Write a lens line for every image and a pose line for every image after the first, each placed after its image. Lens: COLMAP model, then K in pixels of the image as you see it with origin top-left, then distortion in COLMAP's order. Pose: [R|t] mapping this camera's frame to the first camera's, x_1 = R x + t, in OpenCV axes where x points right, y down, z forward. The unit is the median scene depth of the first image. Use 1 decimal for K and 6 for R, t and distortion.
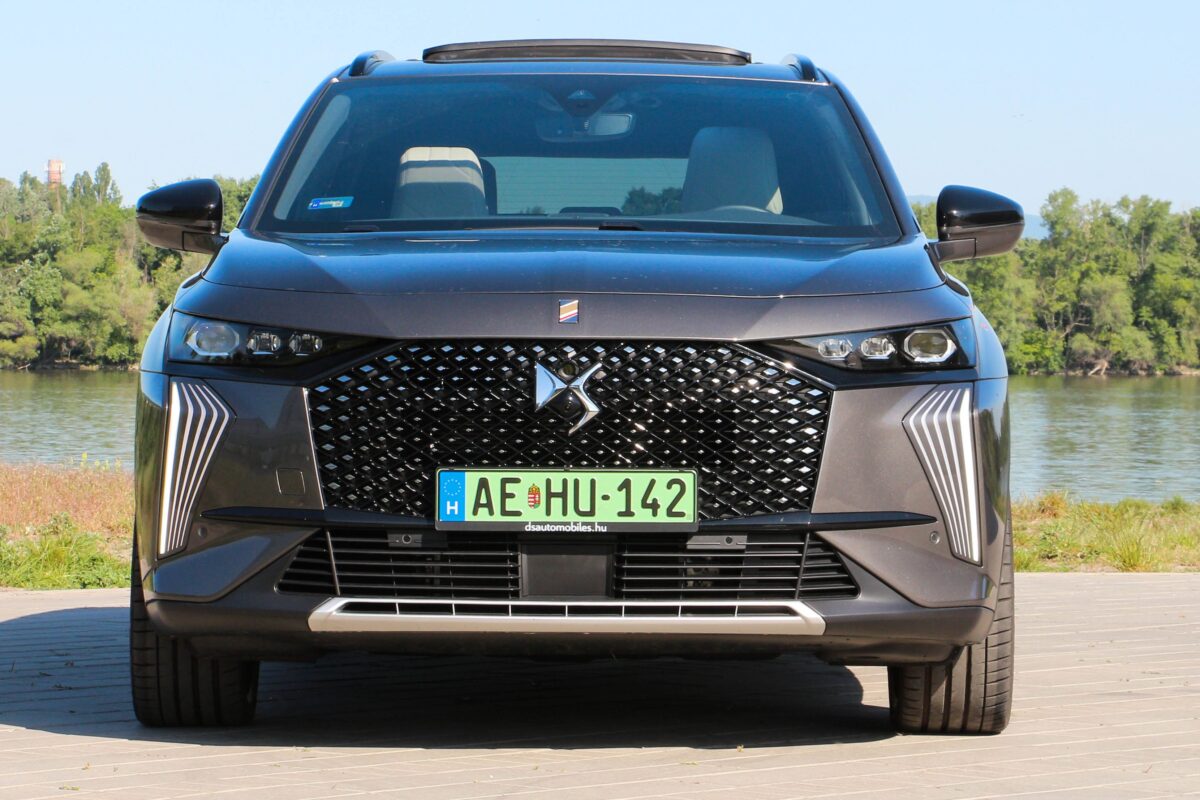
lens RADIAL K [[4113.2, 0, 600.0], [0, 4113.2, 400.0], [0, 0, 1]] dist [0.188918, -0.171102]
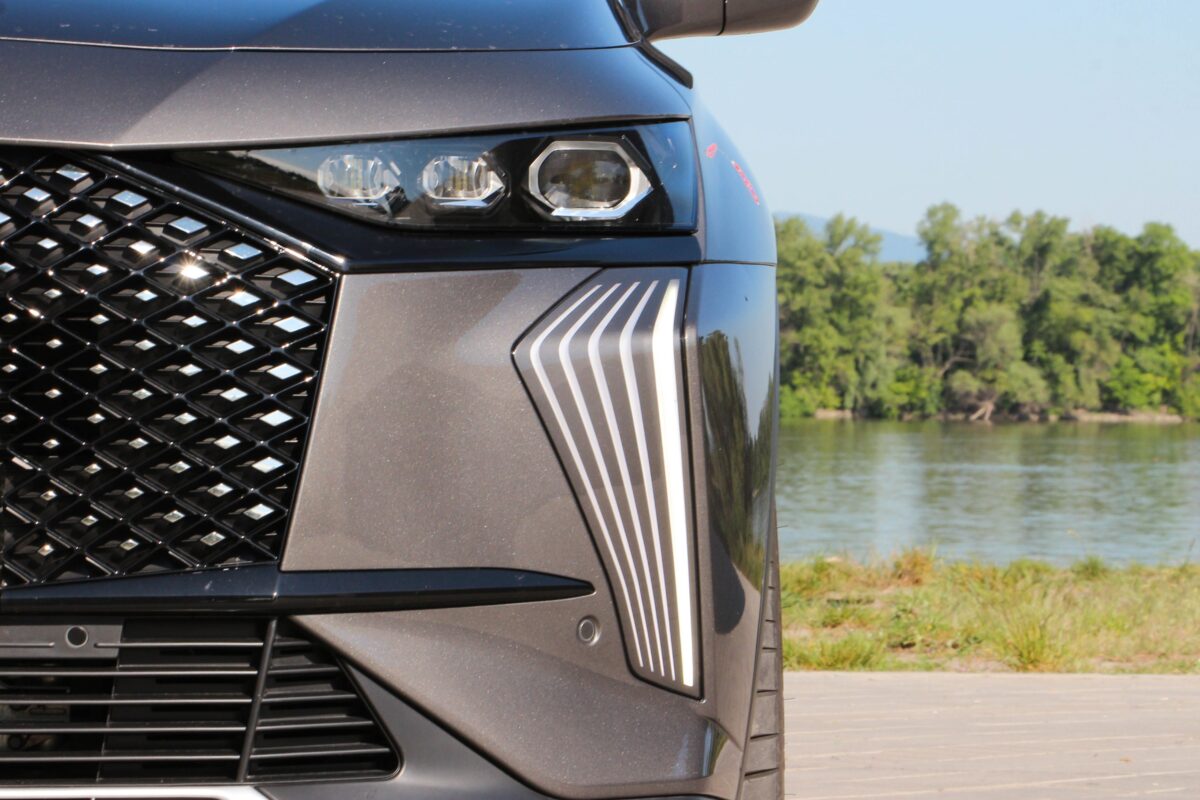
lens RADIAL K [[4984.3, 0, 599.6], [0, 4984.3, 427.6], [0, 0, 1]] dist [0.783033, 1.566012]
pose [[0.998994, 0.008993, 0.043934, 0.059523], [-0.008892, 0.999957, -0.002481, 0.013900], [-0.043955, 0.002087, 0.999031, 0.489369]]
